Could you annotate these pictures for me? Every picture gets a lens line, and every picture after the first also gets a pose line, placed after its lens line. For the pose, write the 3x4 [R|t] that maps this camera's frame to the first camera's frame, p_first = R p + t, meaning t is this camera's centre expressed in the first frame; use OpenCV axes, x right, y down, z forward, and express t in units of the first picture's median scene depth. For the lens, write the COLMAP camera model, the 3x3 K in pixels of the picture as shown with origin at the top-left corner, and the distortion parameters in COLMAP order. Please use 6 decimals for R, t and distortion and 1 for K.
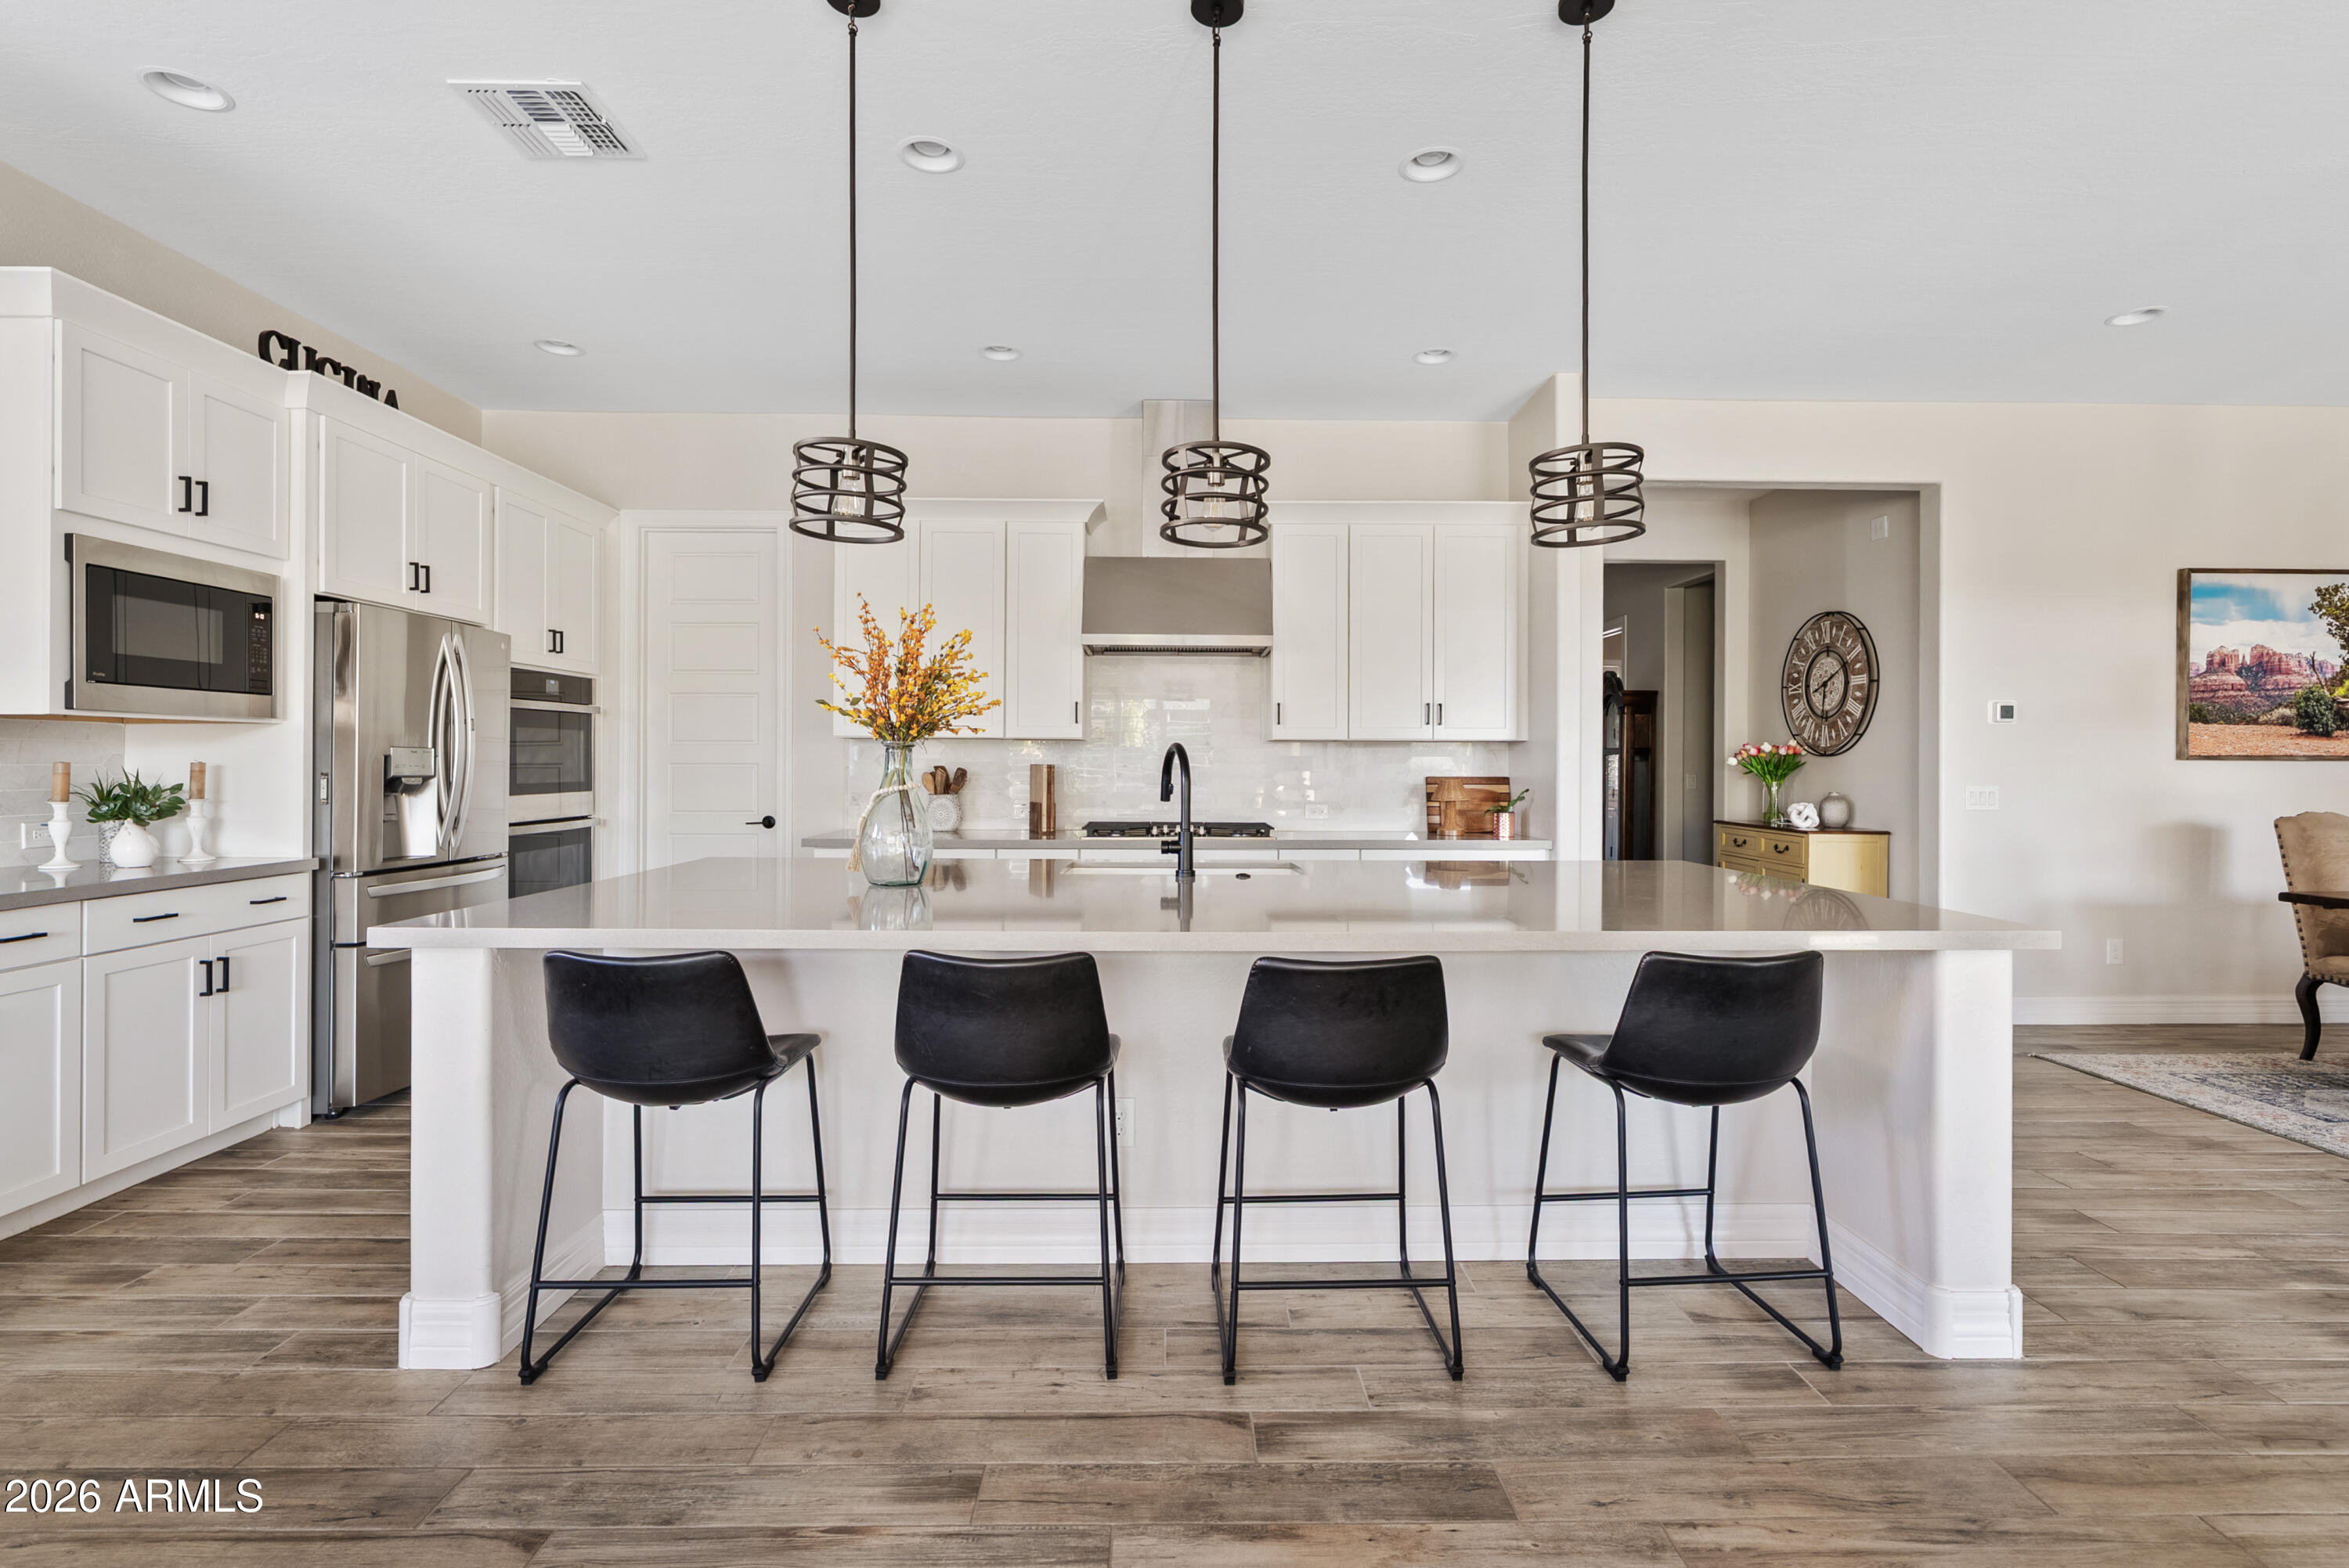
lens RADIAL K [[1091.7, 0, 1176.6], [0, 1091.7, 763.7], [0, 0, 1]] dist [0.000426, 0.000482]
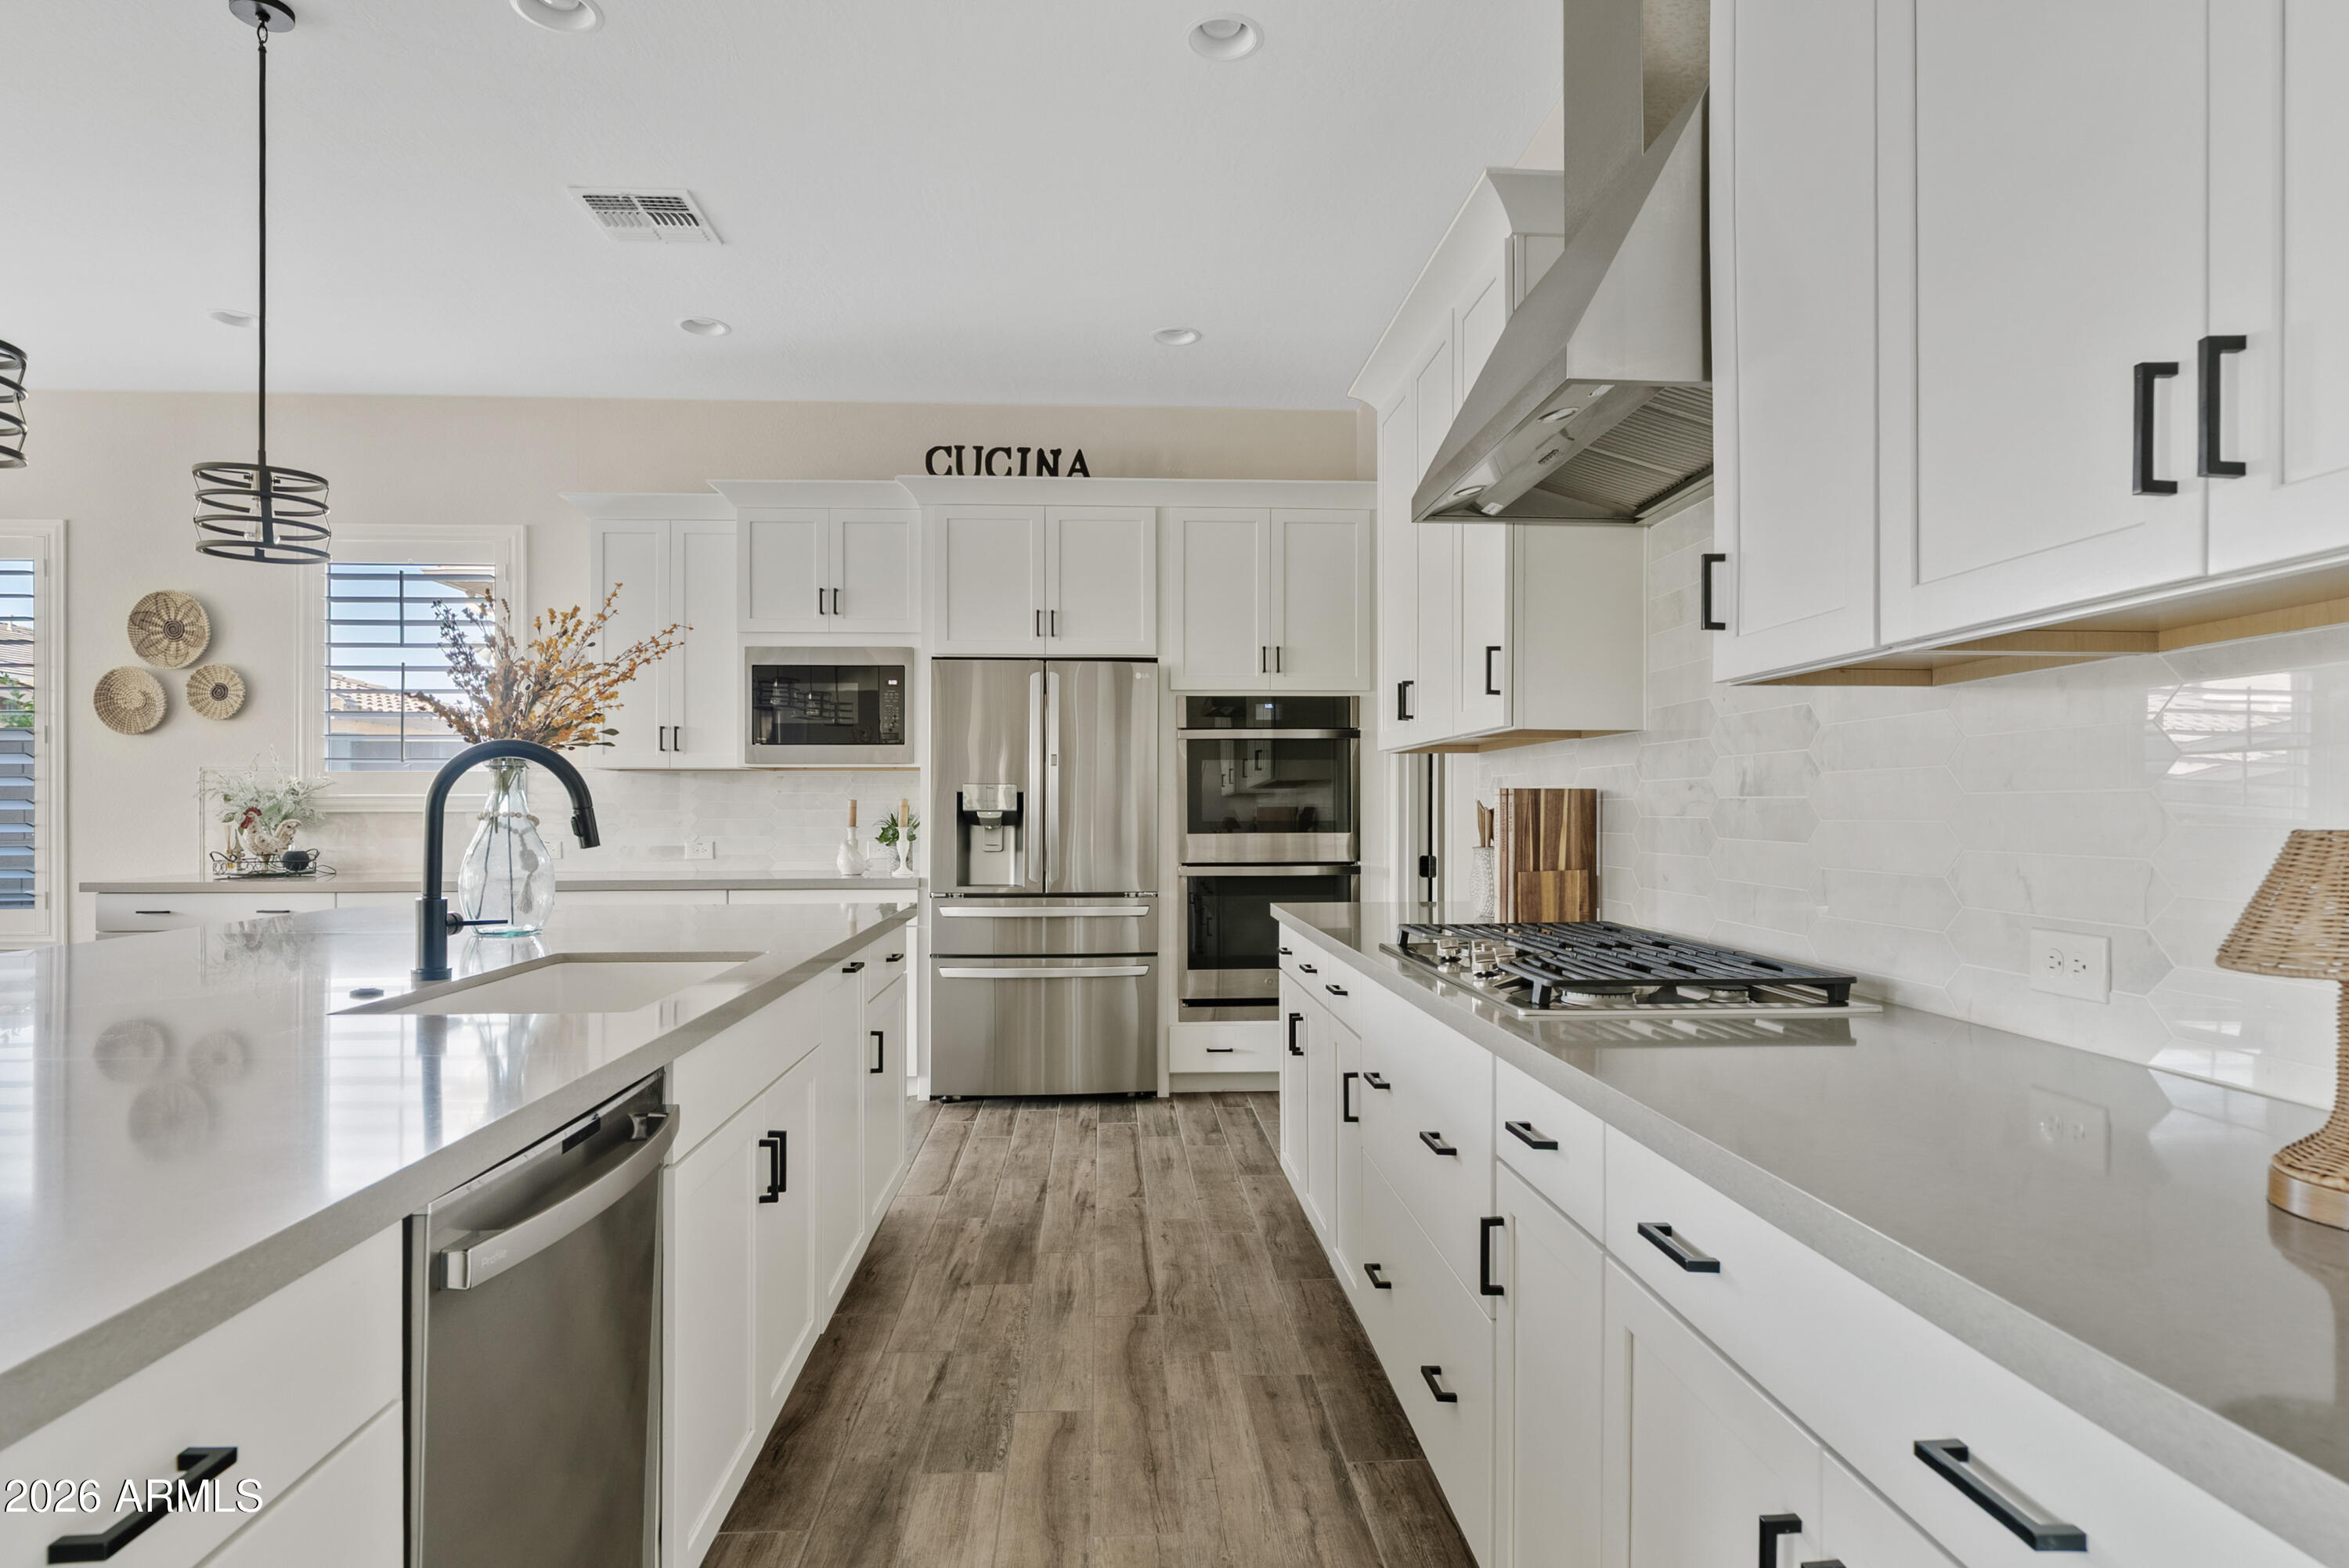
lens RADIAL K [[1249.1, 0, 1173.4], [0, 1249.1, 801.8], [0, 0, 1]] dist [-0.002816, -0.000329]
pose [[0.045873, -0.012243, -0.998872, 0.413553], [0.001686, 0.999924, -0.012178, 0.014001], [0.998946, -0.001125, 0.045890, 0.853215]]
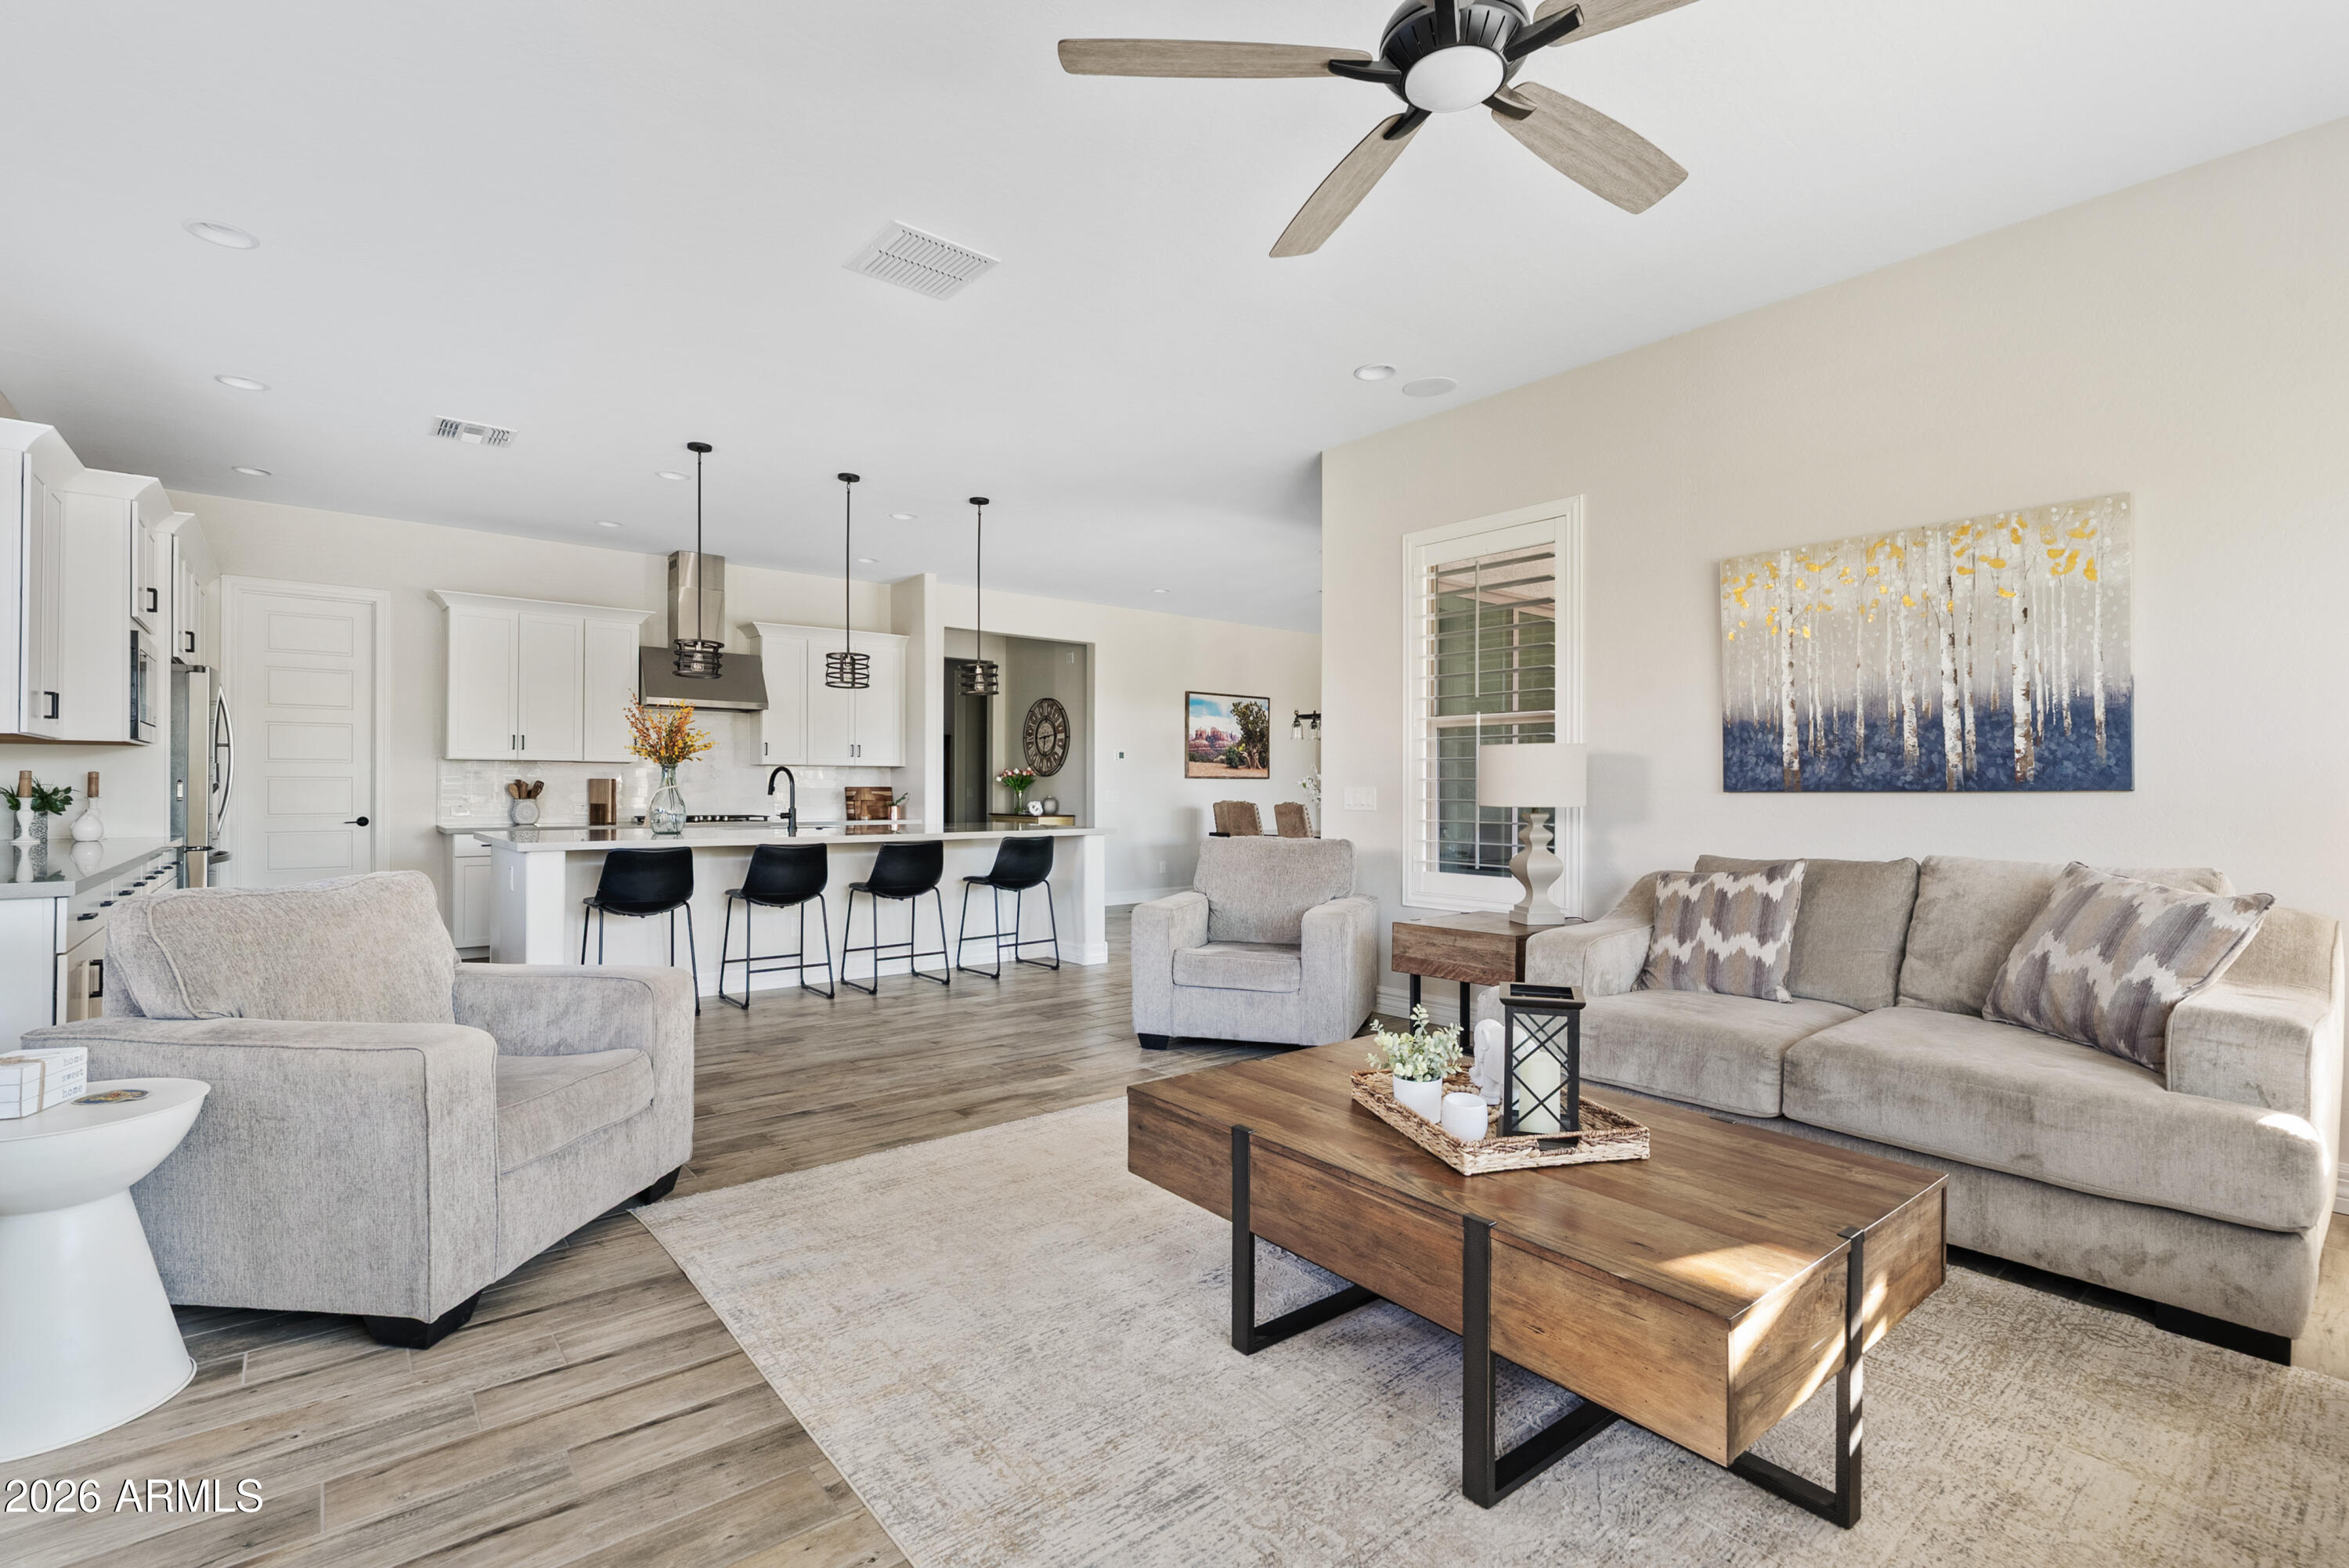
lens RADIAL K [[1048.8, 0, 1174.5], [0, 1048.8, 784.0], [0, 0, 1]] dist [0.000353, 0.000447]
pose [[0.783936, 0.000524, 0.620841, -0.402291], [0.000877, 0.999998, -0.001952, 0.011704], [-0.620841, 0.002075, 0.783934, -0.630714]]
